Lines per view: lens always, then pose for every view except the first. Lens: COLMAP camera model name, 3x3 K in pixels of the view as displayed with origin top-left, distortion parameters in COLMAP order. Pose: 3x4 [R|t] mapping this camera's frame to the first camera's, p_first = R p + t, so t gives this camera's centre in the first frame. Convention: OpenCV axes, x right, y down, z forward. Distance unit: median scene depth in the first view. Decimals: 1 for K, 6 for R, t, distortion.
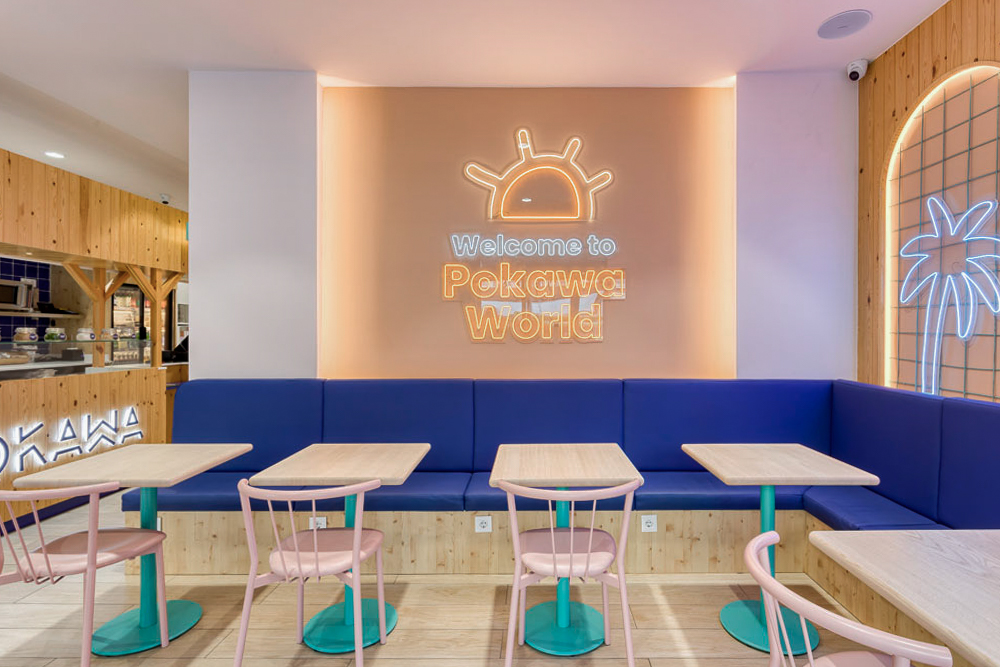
lens RADIAL K [[493.0, 0, 539.8], [0, 493.0, 333.6], [0, 0, 1]] dist [-0.000104, 0.000118]
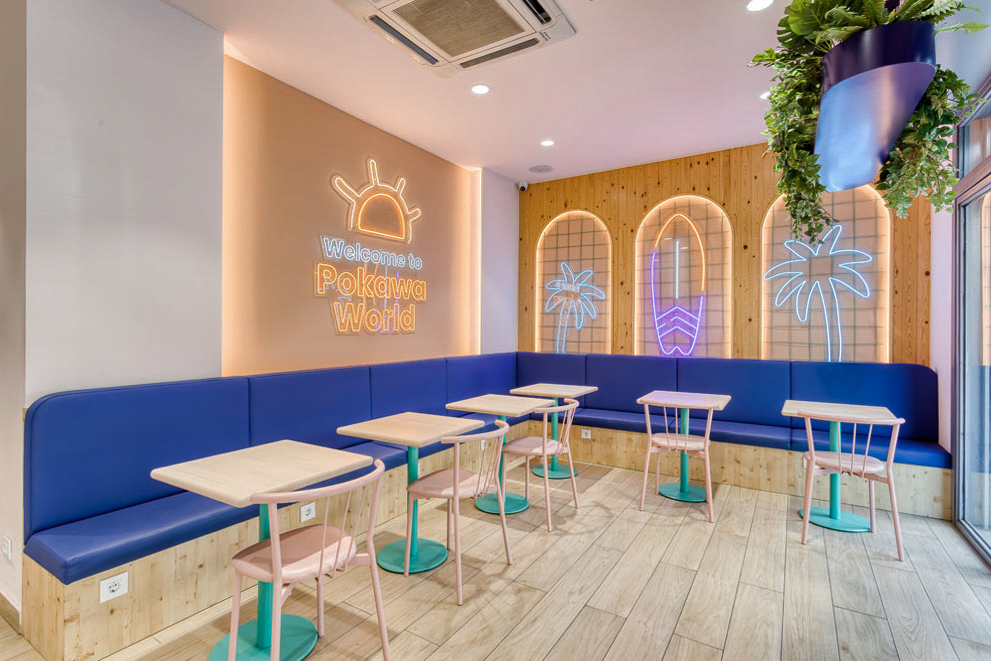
lens RADIAL K [[472.4, 0, 495.5], [0, 472.4, 330.5], [0, 0, 1]] dist [-0.000898, 0.000410]
pose [[0.536456, -0.008269, 0.843888, -0.862406], [-0.000379, 0.999950, 0.010039, -0.002517], [-0.843928, -0.005705, 0.536425, 0.111366]]
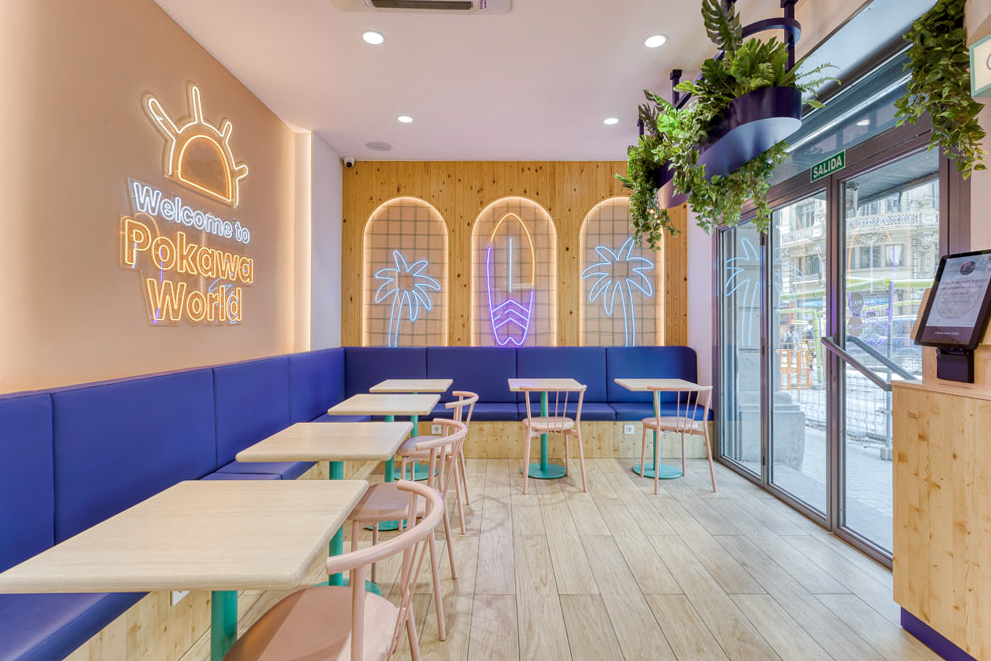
lens RADIAL K [[474.6, 0, 498.0], [0, 474.6, 324.4], [0, 0, 1]] dist [0.001656, 0.000779]
pose [[0.005918, -0.002184, 0.999980, -0.894655], [0.000358, 0.999998, 0.002182, 0.015208], [-0.999982, 0.000345, 0.005919, 0.445006]]
